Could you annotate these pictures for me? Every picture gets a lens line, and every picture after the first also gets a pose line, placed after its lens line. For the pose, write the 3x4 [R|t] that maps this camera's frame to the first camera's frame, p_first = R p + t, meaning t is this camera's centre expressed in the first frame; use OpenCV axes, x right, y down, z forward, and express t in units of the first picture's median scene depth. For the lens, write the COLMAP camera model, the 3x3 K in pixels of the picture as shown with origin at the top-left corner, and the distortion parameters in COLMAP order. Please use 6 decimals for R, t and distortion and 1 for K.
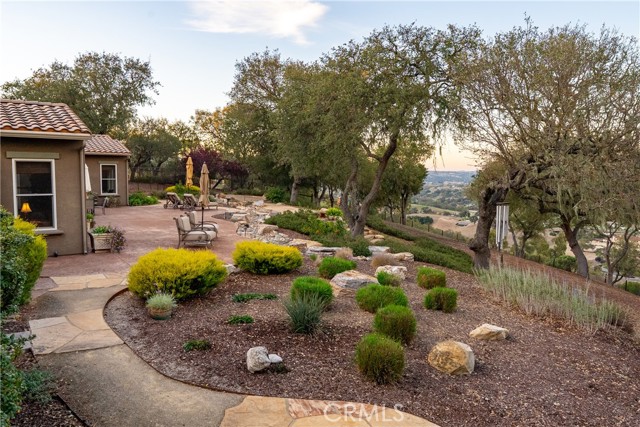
lens RADIAL K [[490.8, 0, 319.5], [0, 490.8, 213.8], [0, 0, 1]] dist [0.000128, -0.000192]
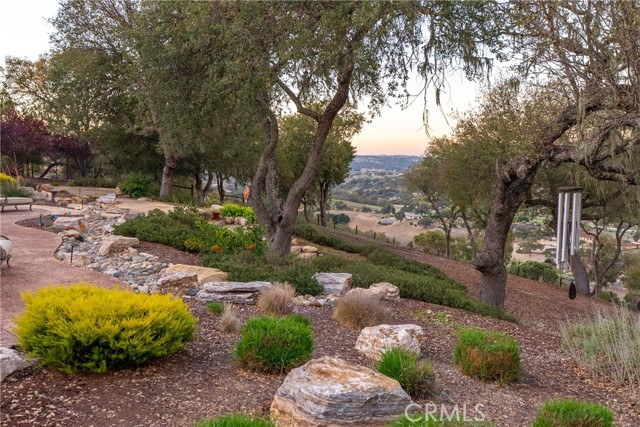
lens RADIAL K [[639.3, 0, 321.9], [0, 639.3, 211.8], [0, 0, 1]] dist [0.001744, 0.000000]
pose [[0.981958, -0.019887, 0.188050, -0.011738], [0.019896, 0.999800, 0.001844, -0.001221], [-0.188049, 0.001930, 0.982158, 0.177097]]
